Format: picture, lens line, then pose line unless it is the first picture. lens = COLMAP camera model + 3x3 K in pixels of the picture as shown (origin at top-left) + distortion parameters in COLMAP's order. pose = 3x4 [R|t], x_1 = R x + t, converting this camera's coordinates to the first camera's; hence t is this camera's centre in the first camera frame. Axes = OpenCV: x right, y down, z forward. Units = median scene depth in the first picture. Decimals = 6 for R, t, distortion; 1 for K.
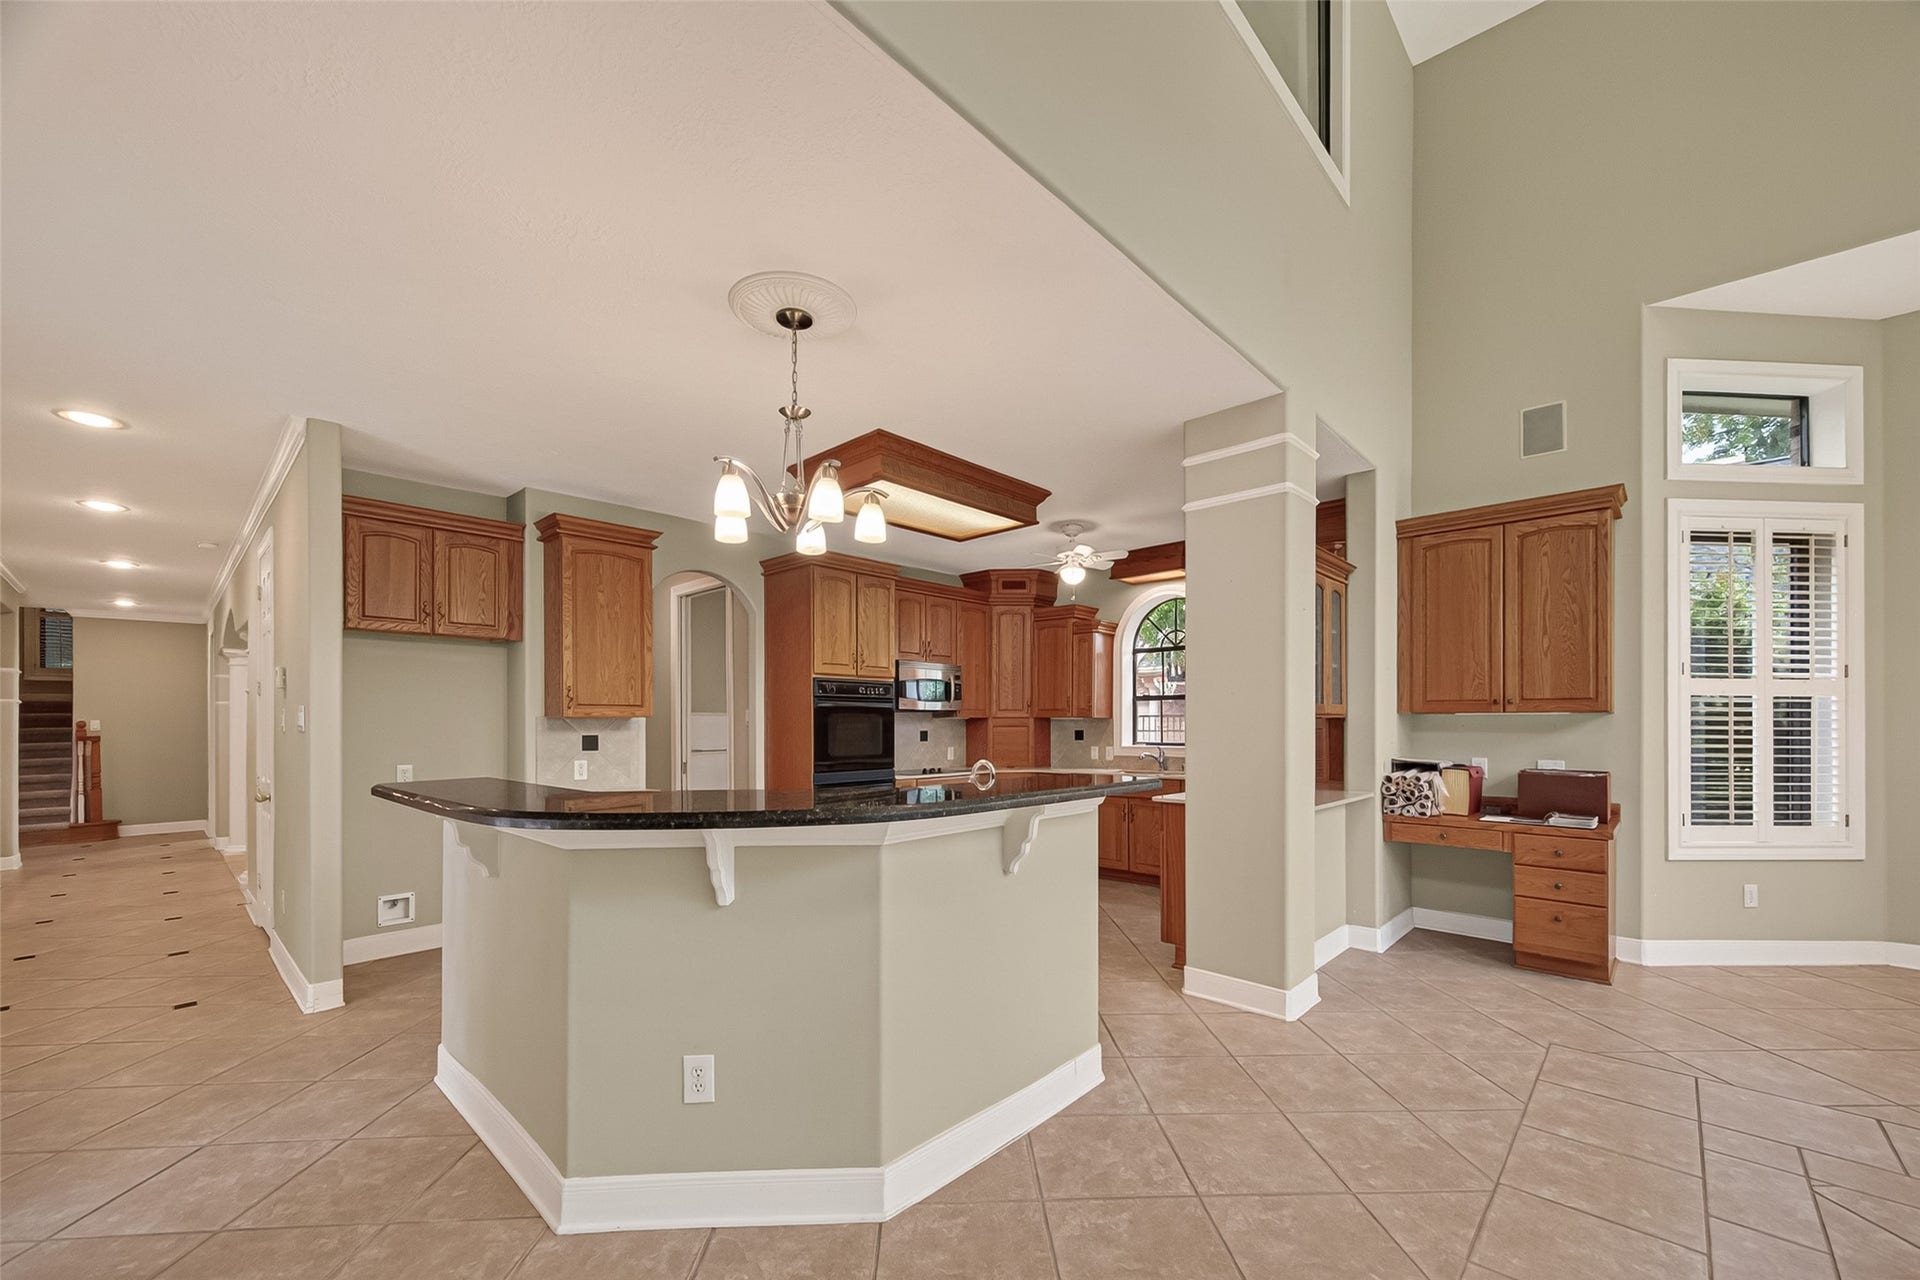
lens RADIAL K [[754.7, 0, 969.7], [0, 754.7, 718.0], [0, 0, 1]] dist [0.000232, -0.000238]
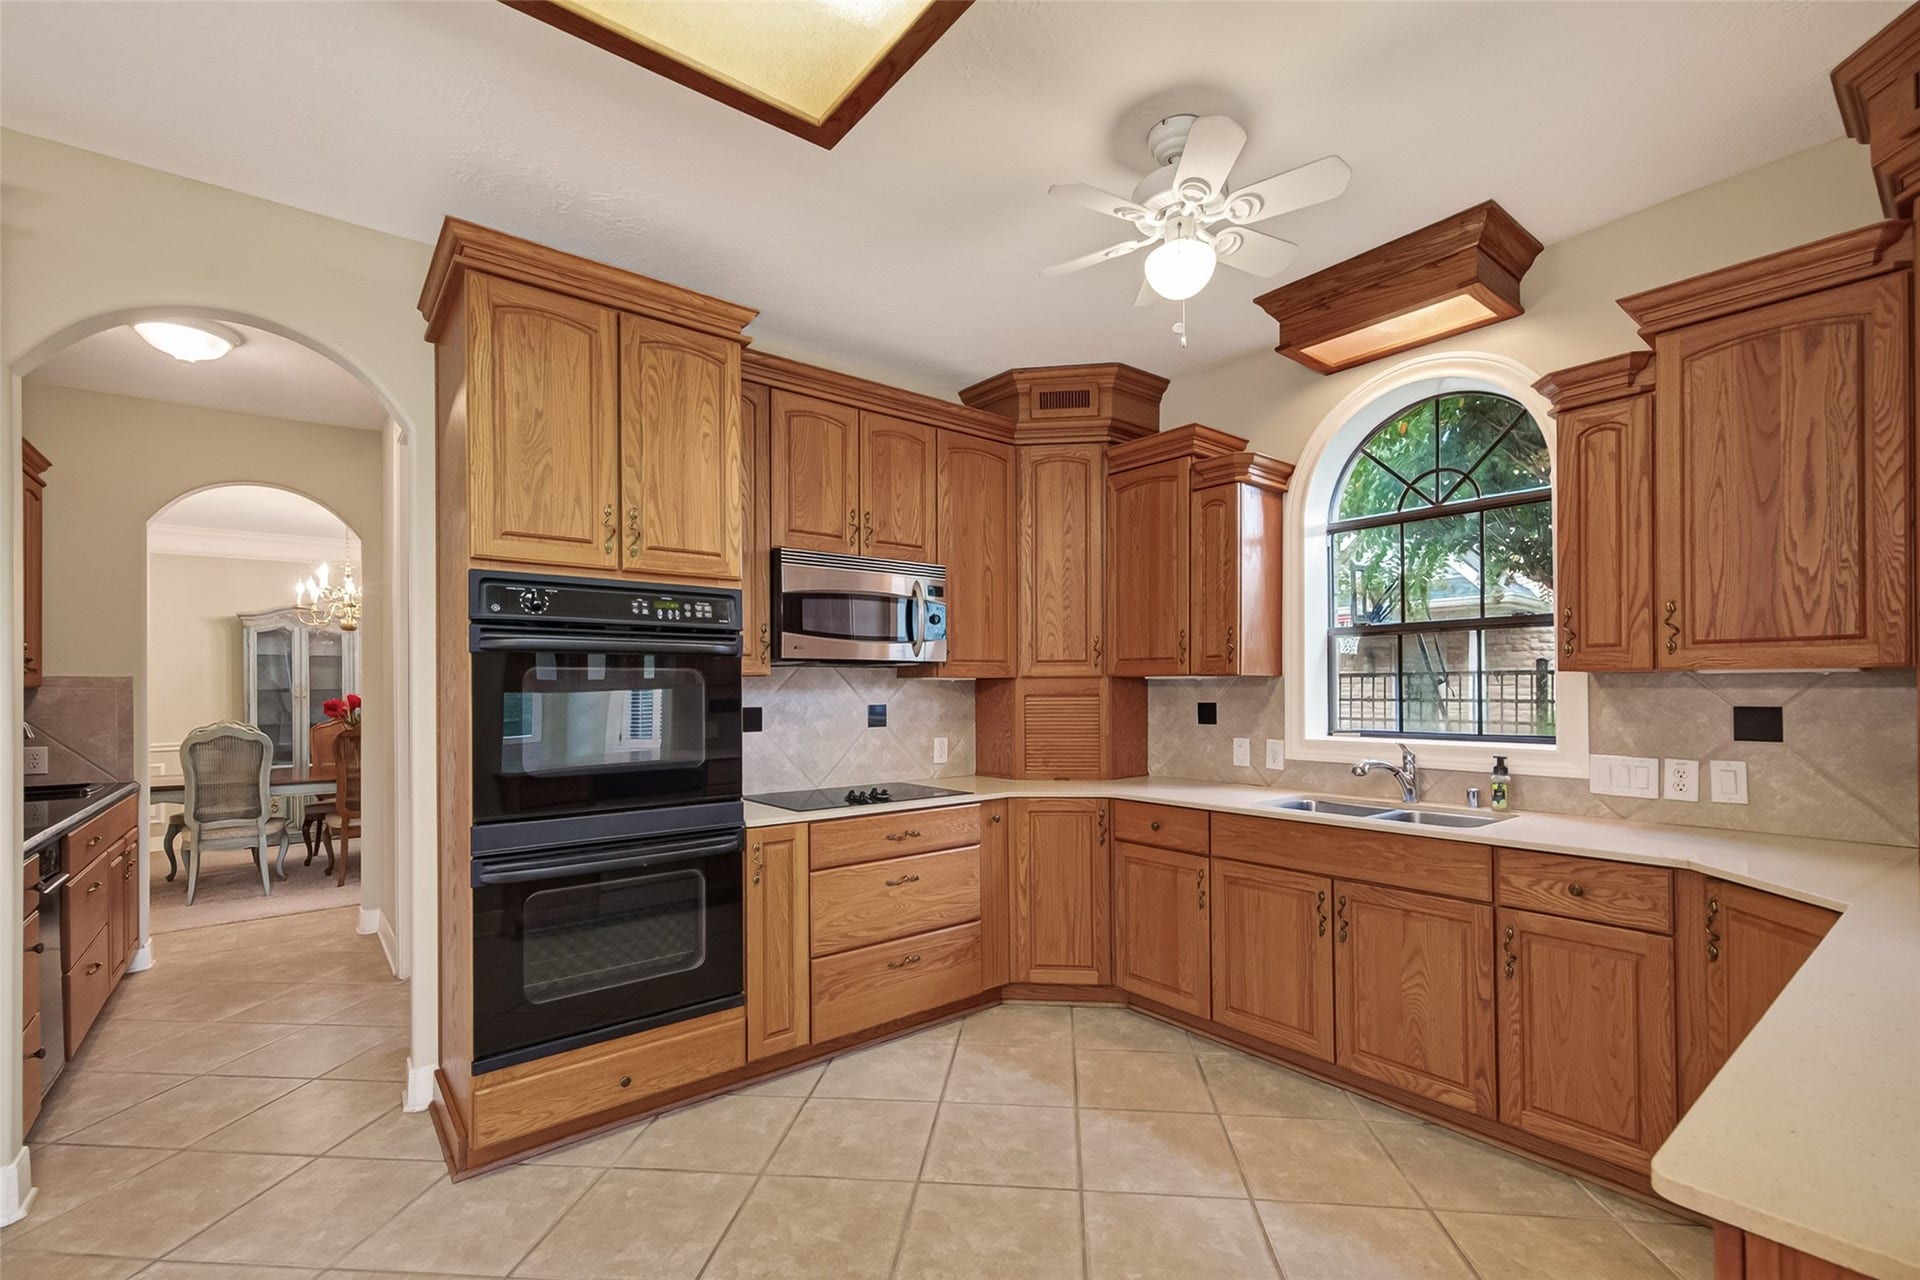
lens RADIAL K [[832.1, 0, 970.0], [0, 832.1, 681.5], [0, 0, 1]] dist [-0.001370, -0.000039]
pose [[0.989385, -0.004491, -0.145250, 0.095863], [0.004081, 0.999987, -0.003121, 0.004908], [0.145262, 0.002495, 0.989390, 0.601117]]
